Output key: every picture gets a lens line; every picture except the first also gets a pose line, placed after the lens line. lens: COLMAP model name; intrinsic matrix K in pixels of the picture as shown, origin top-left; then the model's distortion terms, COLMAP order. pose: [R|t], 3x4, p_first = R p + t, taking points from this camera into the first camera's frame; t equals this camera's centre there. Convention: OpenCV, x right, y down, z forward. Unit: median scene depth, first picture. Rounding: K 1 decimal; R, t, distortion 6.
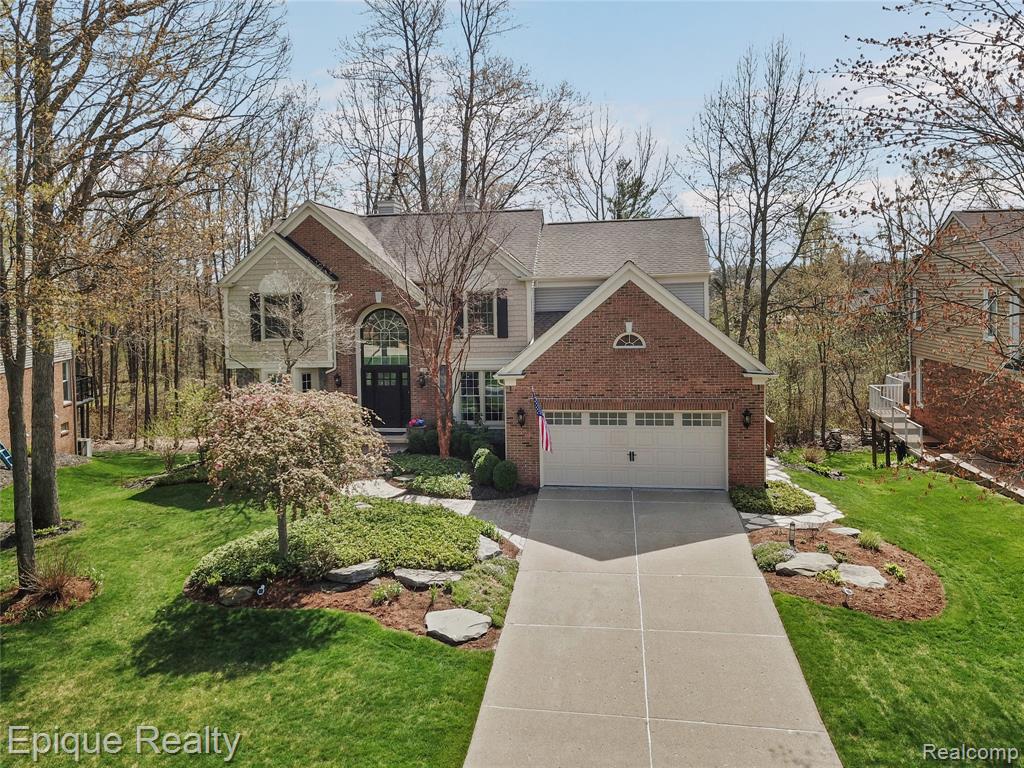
lens RADIAL K [[757.0, 0, 512.0], [0, 757.0, 384.0], [0, 0, 1]] dist [-0.001388, -0.001346]
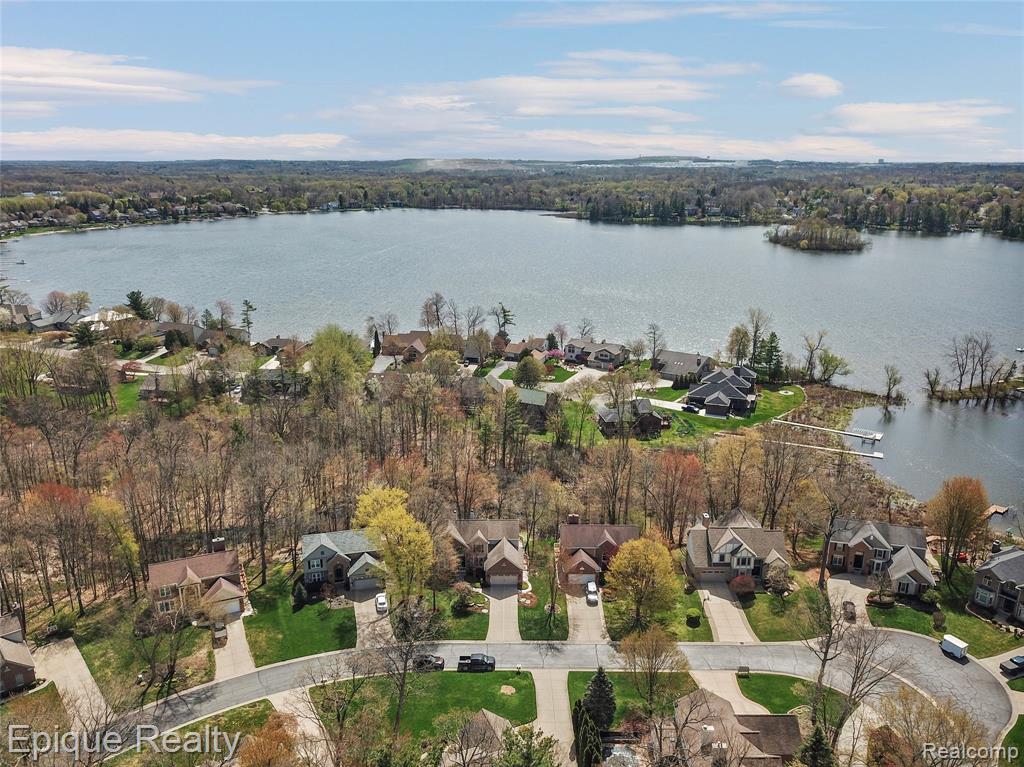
lens RADIAL K [[770.0, 0, 539.2], [0, 770.0, 383.0], [0, 0, 1]] dist [-0.000649, -0.001094]
pose [[0.985596, -0.022745, 0.167582, -0.871208], [-0.014592, 0.975782, 0.218257, -4.198939], [-0.168488, -0.217559, 0.961395, -7.120724]]
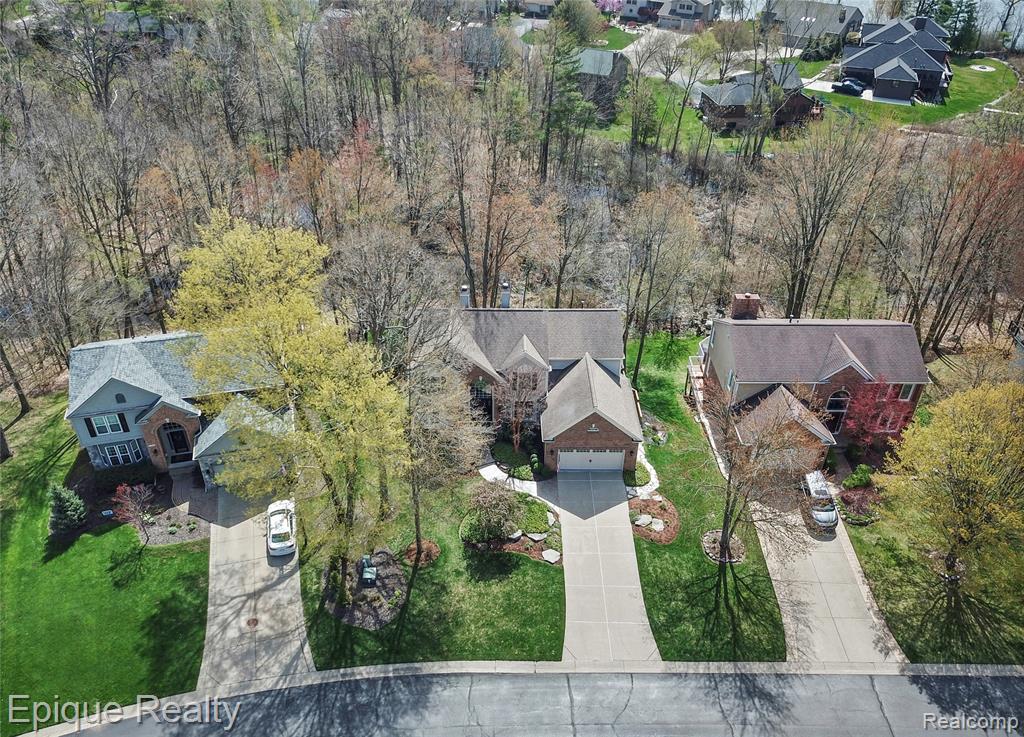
lens RADIAL K [[691.6, 0, 512.0], [0, 691.6, 368.5], [0, 0, 1]] dist [0.025012, -0.000799]
pose [[0.988432, -0.067380, 0.135872, -0.592293], [-0.016553, 0.842608, 0.538273, -2.047734], [-0.150756, -0.534295, 0.831746, -1.179853]]
